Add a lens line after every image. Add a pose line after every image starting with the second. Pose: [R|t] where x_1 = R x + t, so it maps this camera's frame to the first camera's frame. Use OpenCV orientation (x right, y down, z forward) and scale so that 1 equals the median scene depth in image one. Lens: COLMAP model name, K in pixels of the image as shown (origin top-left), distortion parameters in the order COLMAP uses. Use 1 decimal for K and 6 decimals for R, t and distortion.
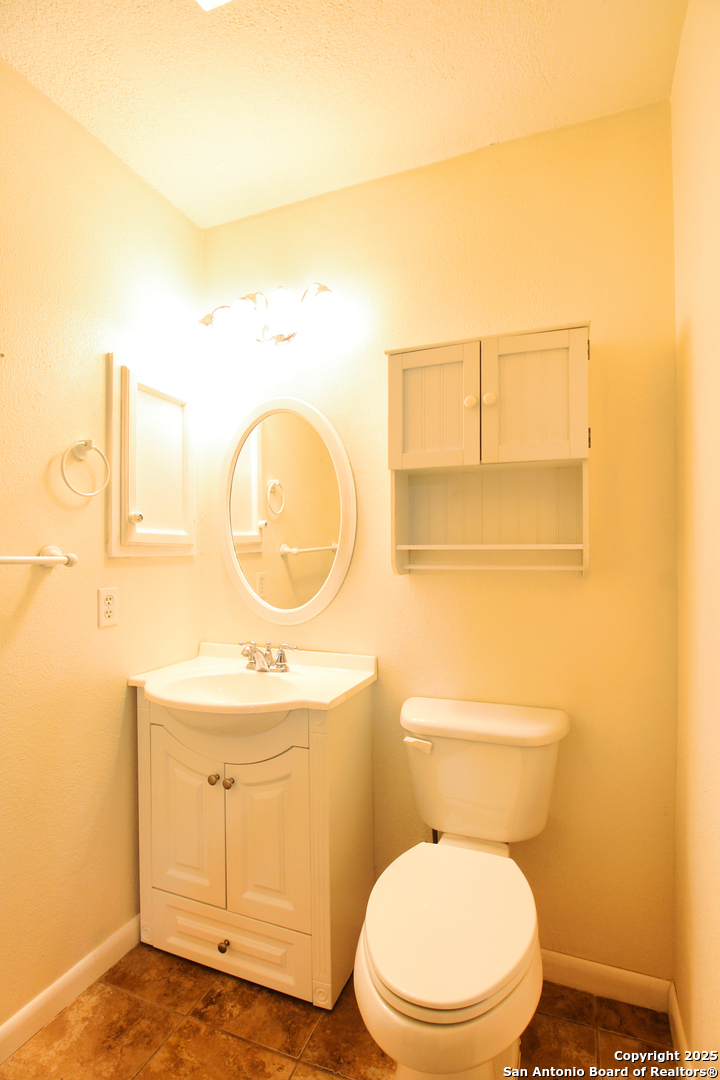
lens RADIAL K [[527.3, 0, 363.0], [0, 527.3, 545.4], [0, 0, 1]] dist [-0.001475, -0.000021]
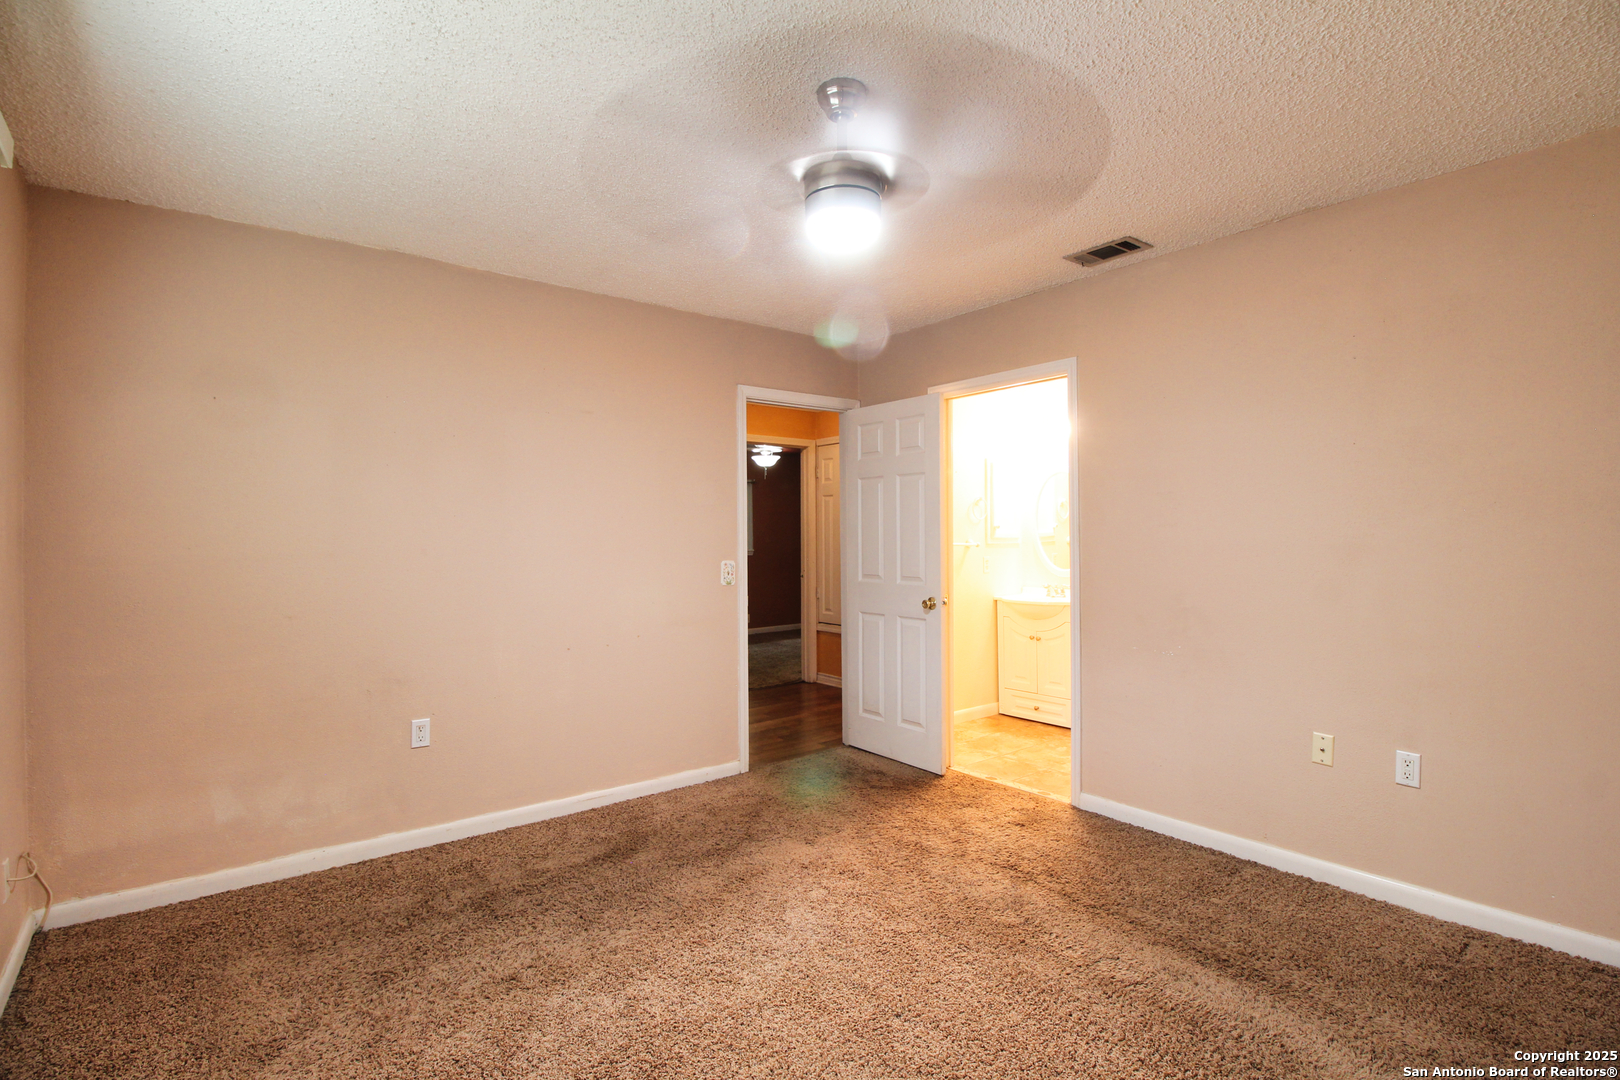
lens RADIAL K [[791.0, 0, 814.4], [0, 791.0, 538.4], [0, 0, 1]] dist [-0.001475, -0.000021]
pose [[0.869329, -0.001992, -0.494230, 0.585169], [0.009340, 0.999879, 0.012400, -0.052994], [0.494145, -0.015396, 0.869243, -2.399706]]
